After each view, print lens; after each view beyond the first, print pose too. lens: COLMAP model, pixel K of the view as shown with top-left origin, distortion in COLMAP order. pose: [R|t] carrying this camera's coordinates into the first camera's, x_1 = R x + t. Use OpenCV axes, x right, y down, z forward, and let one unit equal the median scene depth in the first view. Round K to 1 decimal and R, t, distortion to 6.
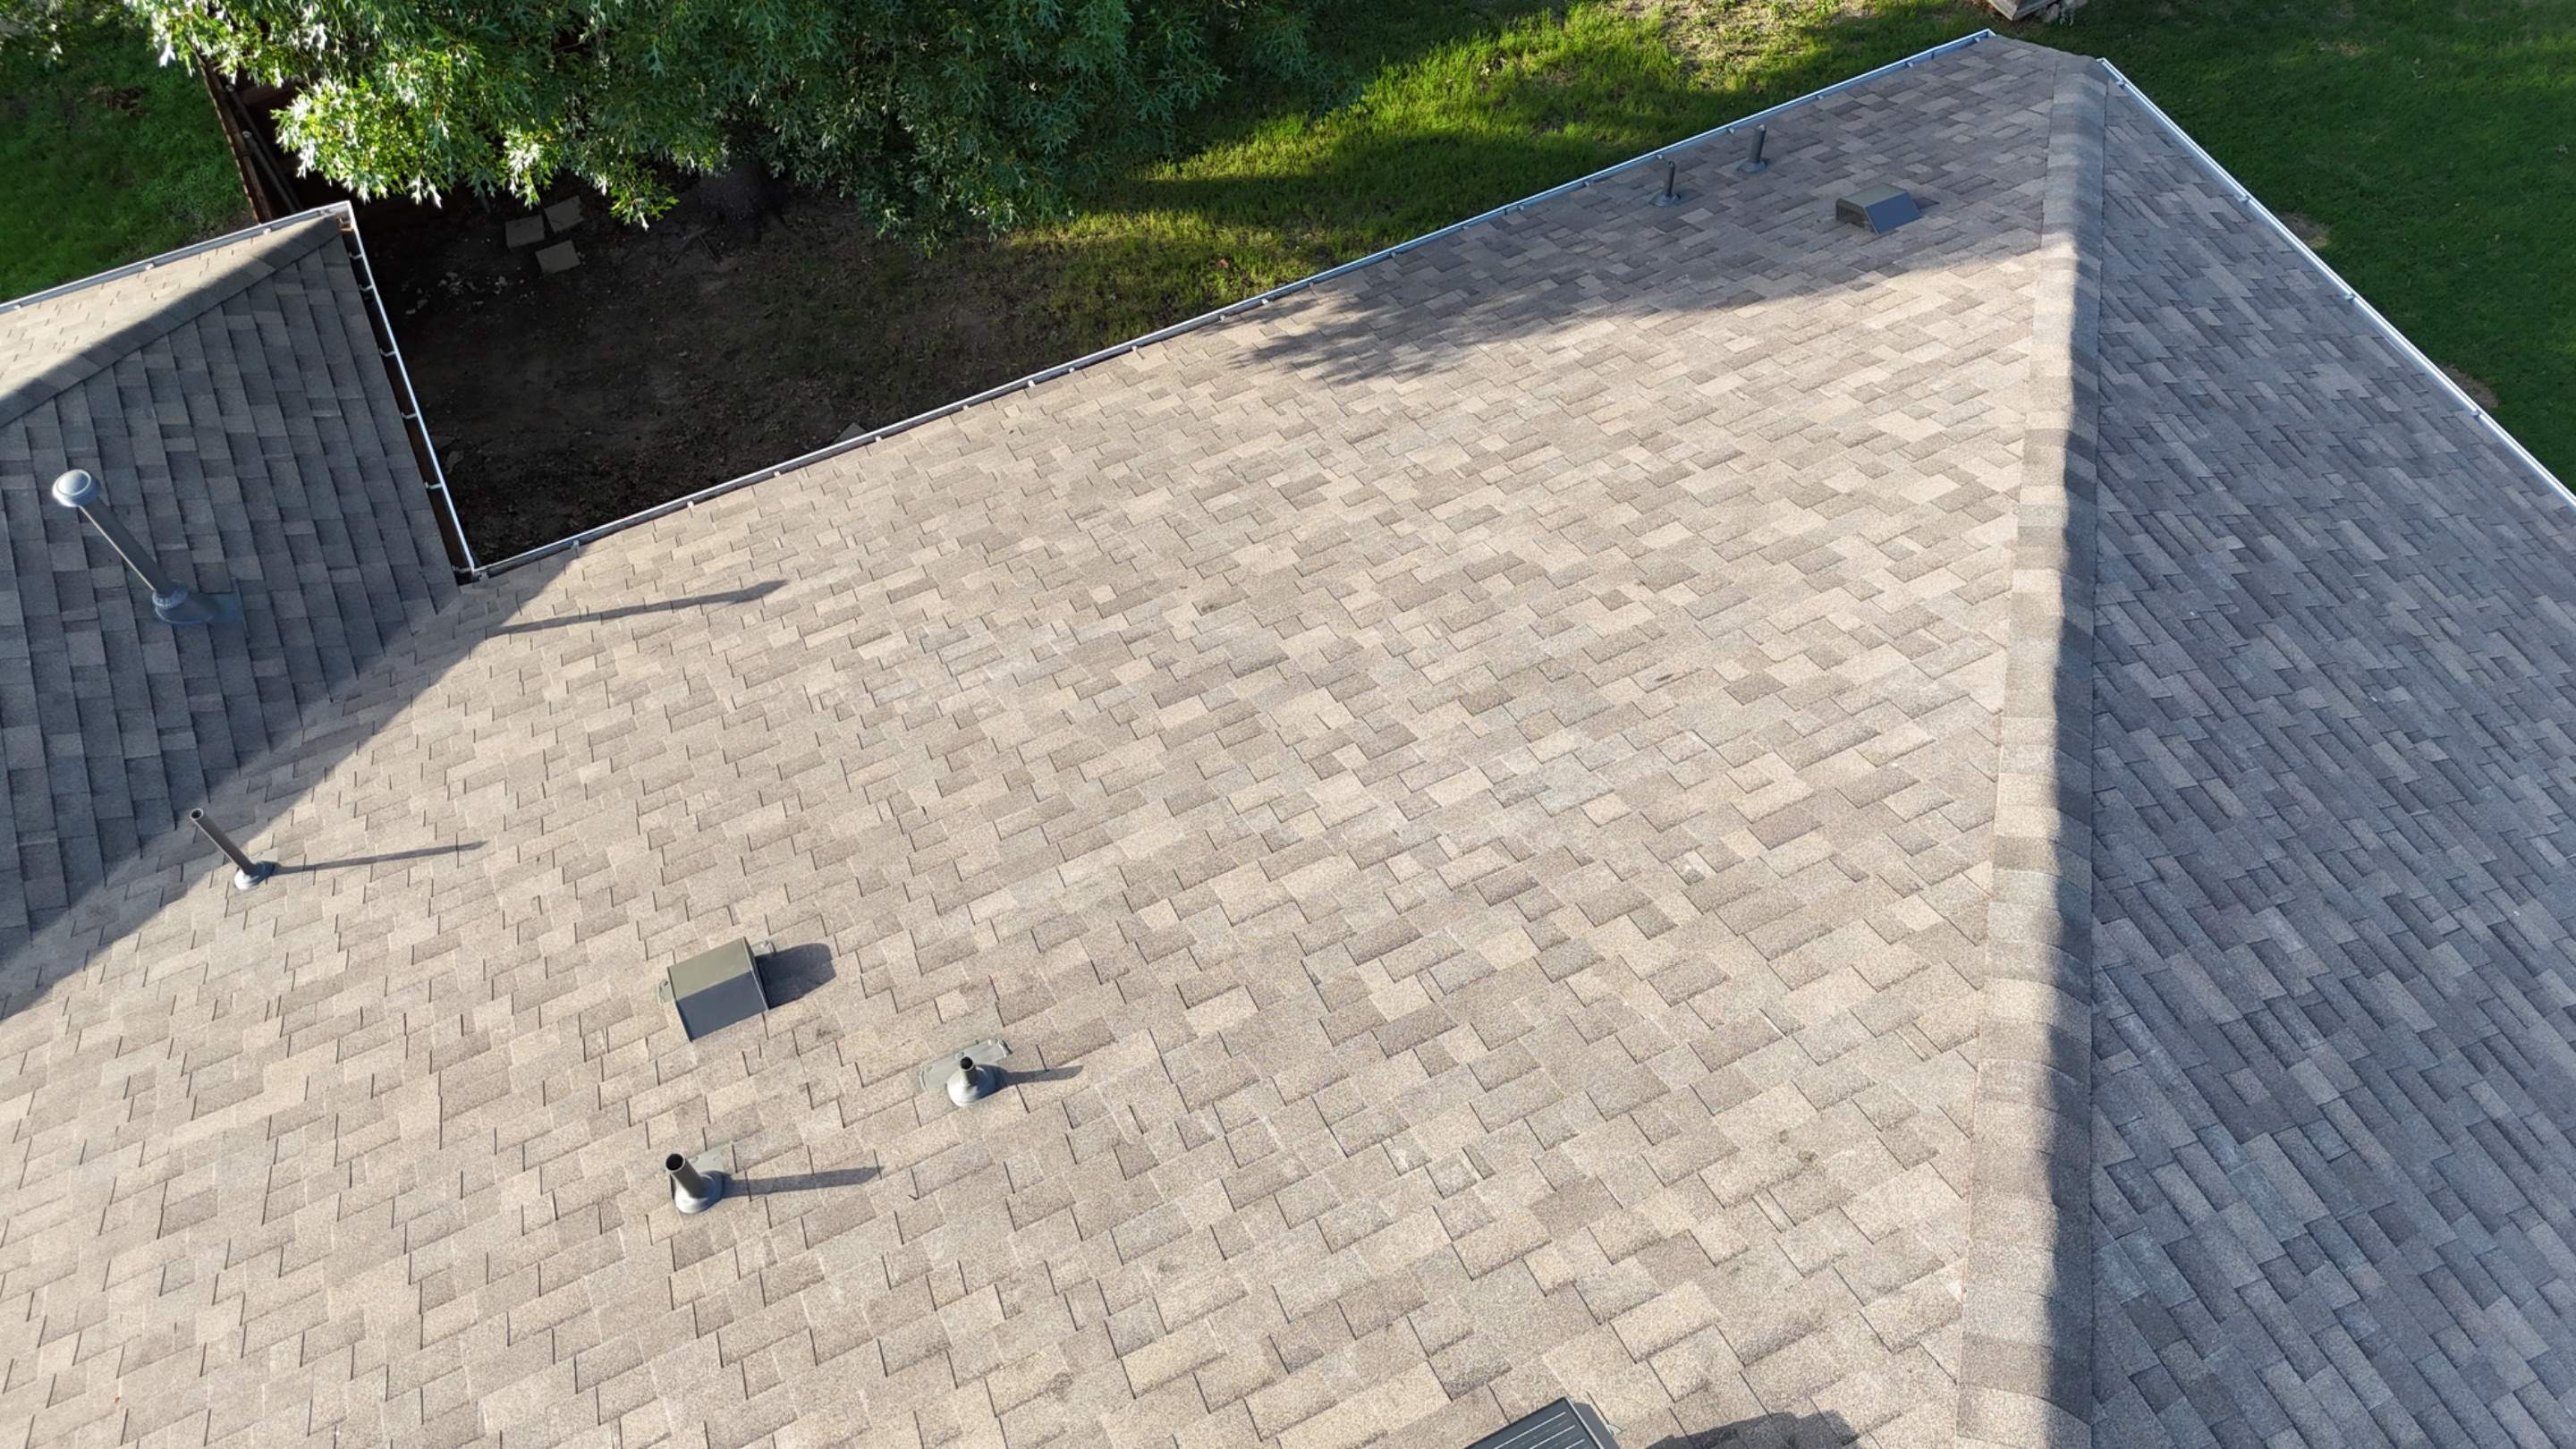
lens RADIAL K [[1901.8, 0, 1281.3], [0, 1901.8, 734.9], [0, 0, 1]] dist [0.070101, -0.067659]
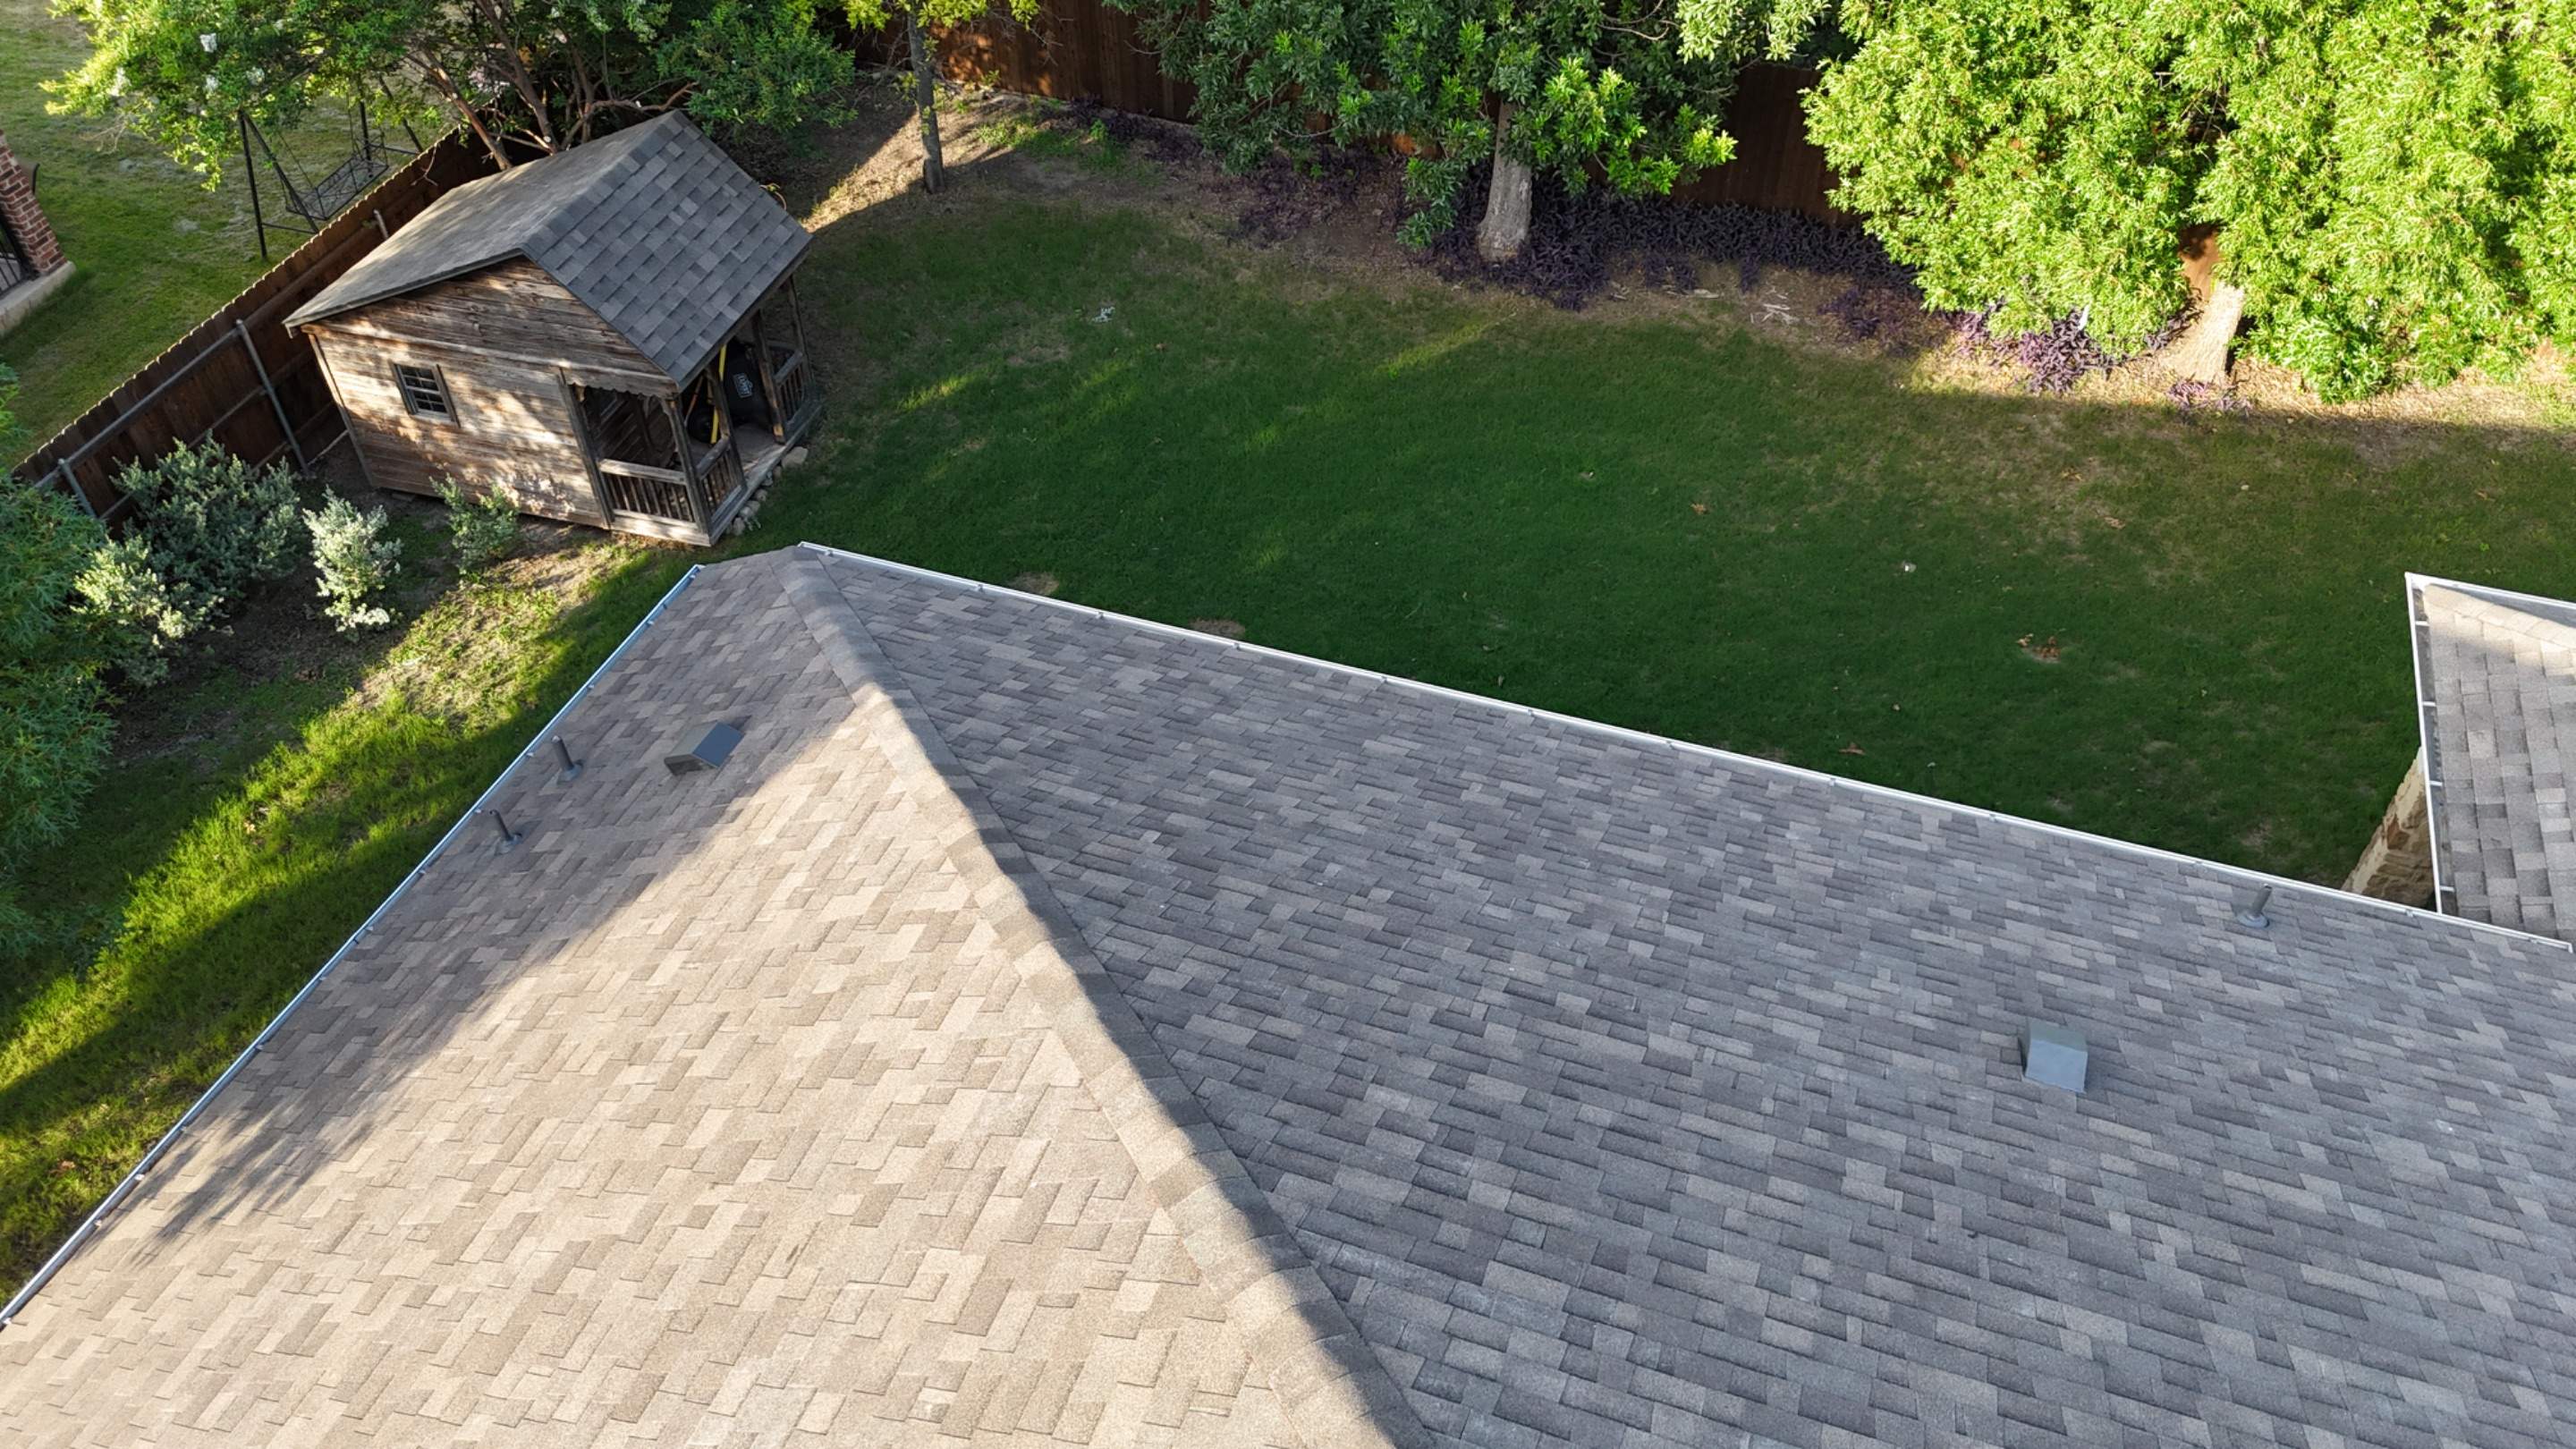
lens RADIAL K [[1901.8, 0, 1281.3], [0, 1901.8, 734.9], [0, 0, 1]] dist [0.070101, -0.067659]
pose [[0.710258, -0.483491, 0.511635, 0.010480], [0.601003, 0.794911, -0.083135, -0.009368], [-0.366509, 0.366542, 0.855171, 0.002424]]
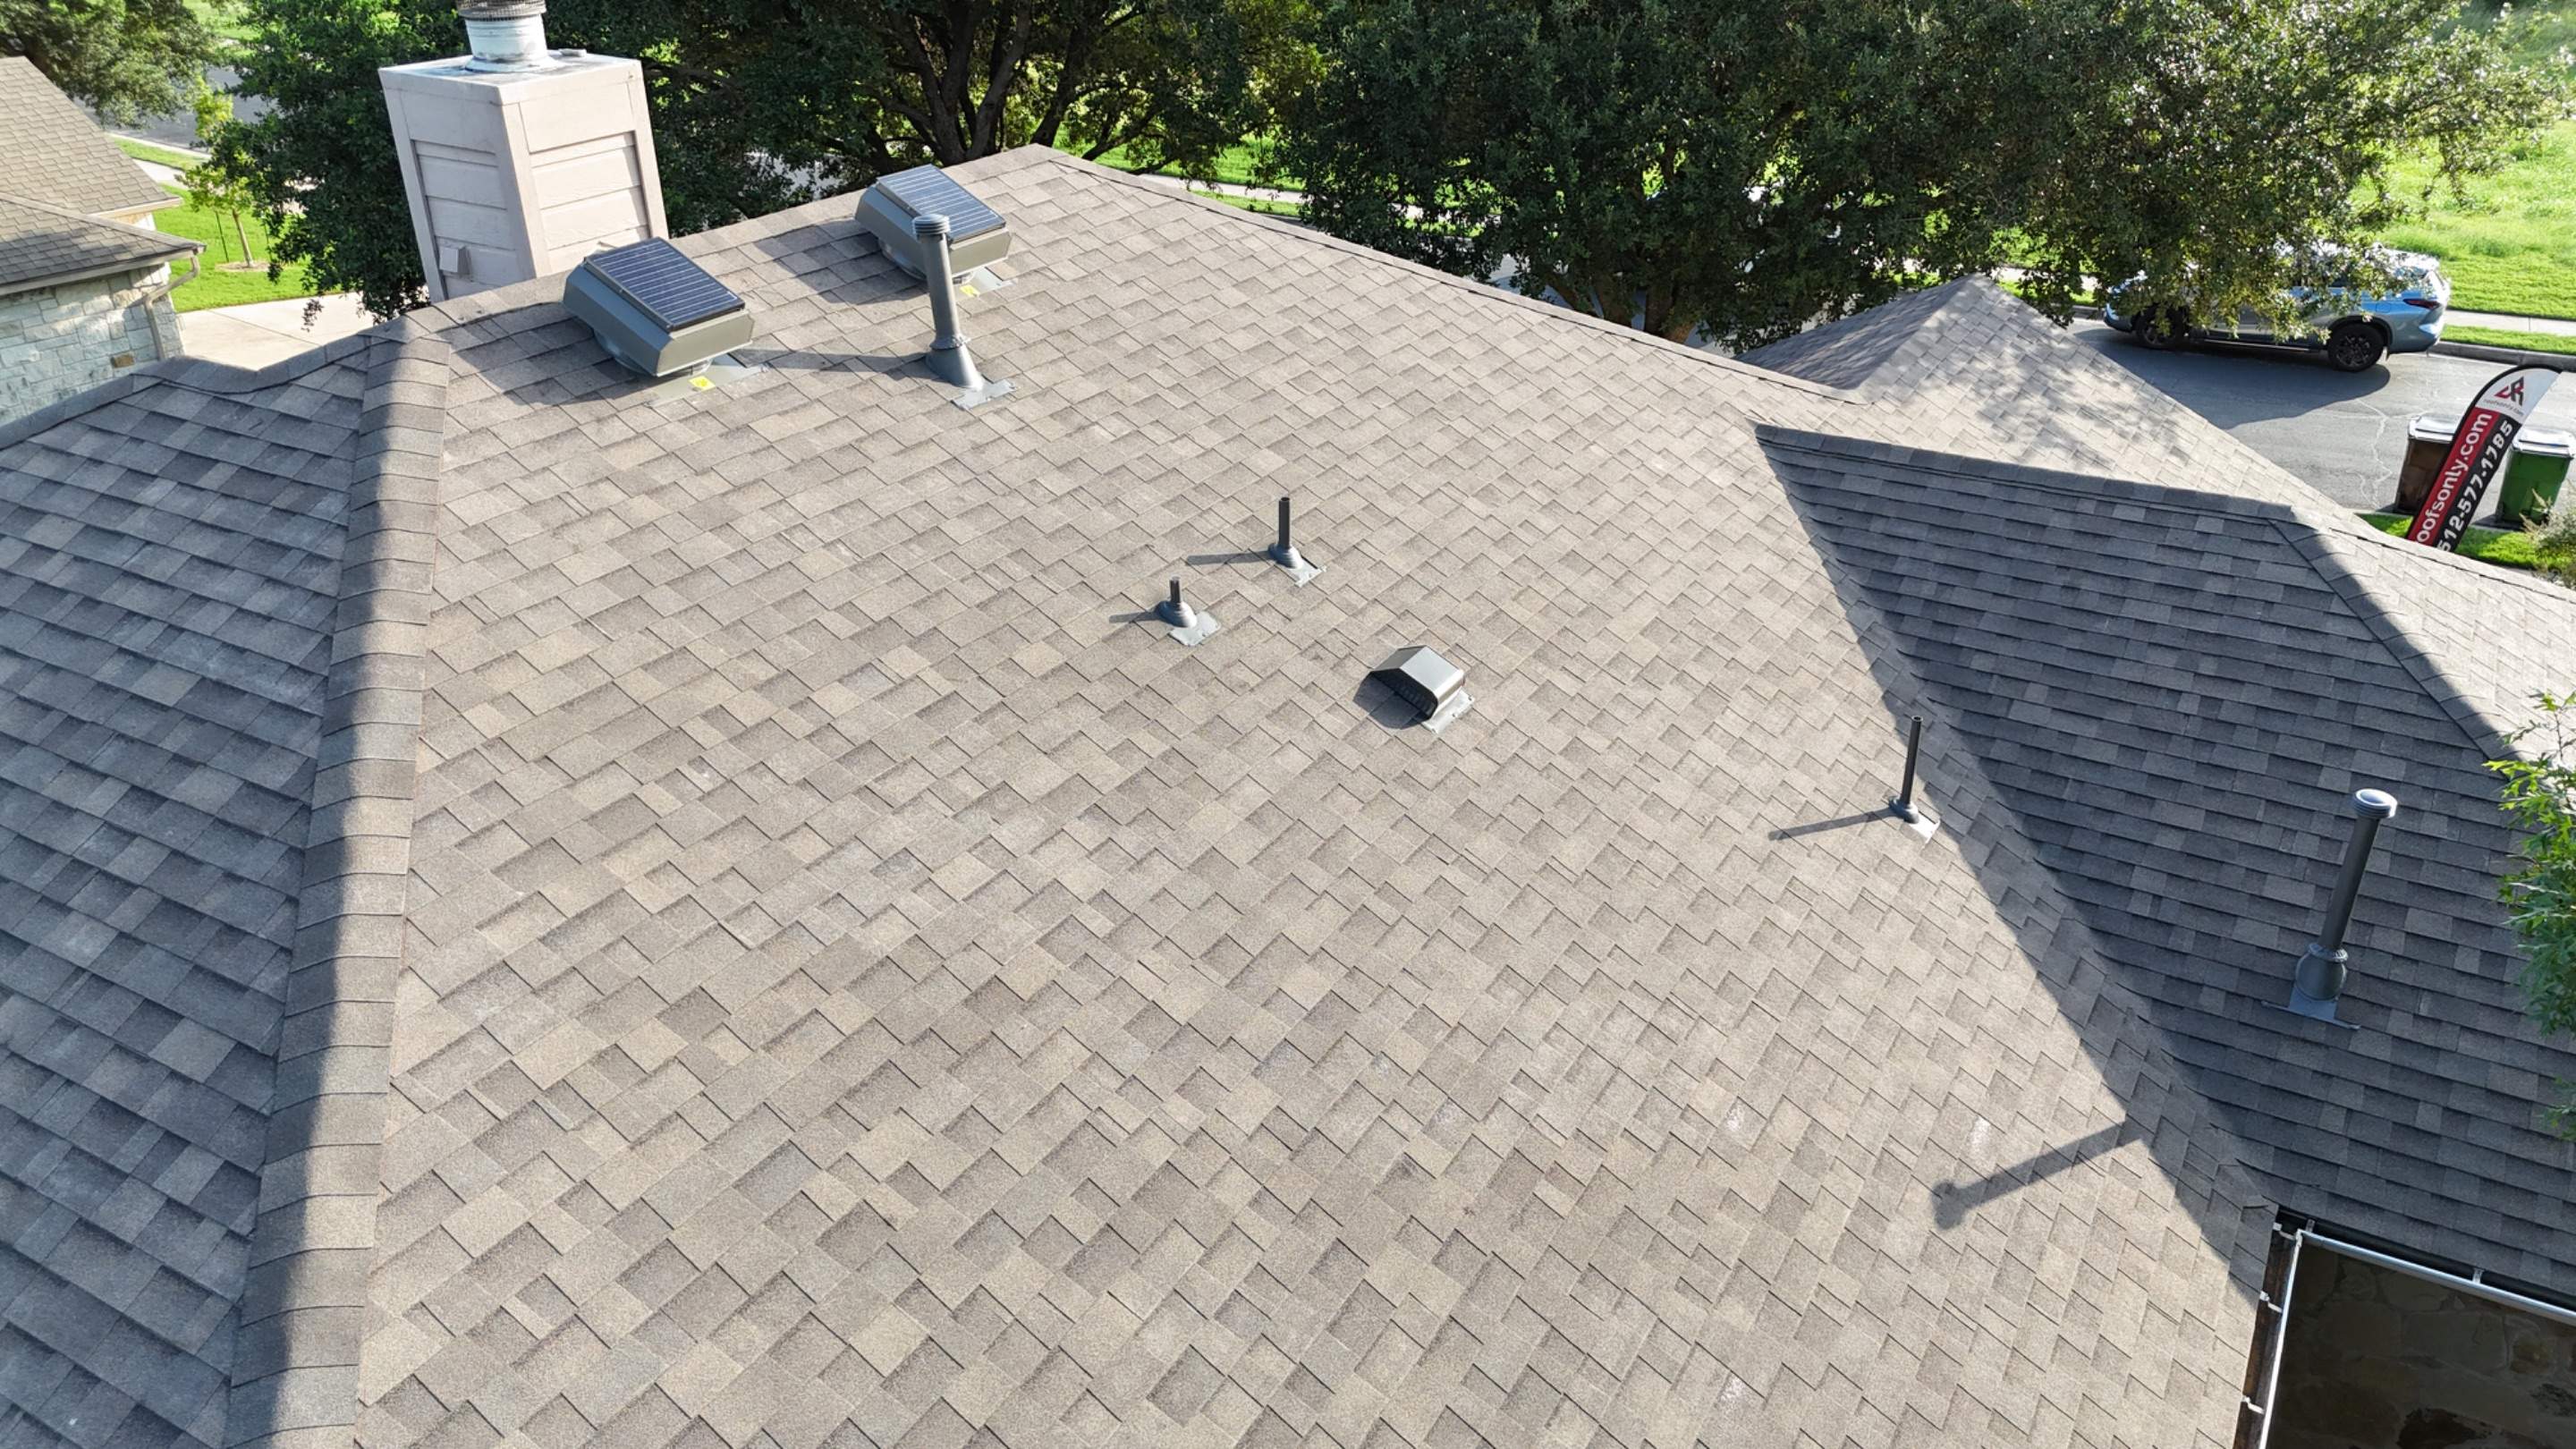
lens RADIAL K [[1909.1, 0, 1285.1], [0, 1909.1, 736.1], [0, 0, 1]] dist [0.060602, -0.060508]
pose [[-0.828006, 0.271980, -0.490340, 0.393833], [-0.469562, 0.141614, 0.871468, -0.866758], [0.306461, 0.951826, 0.010455, 0.900234]]
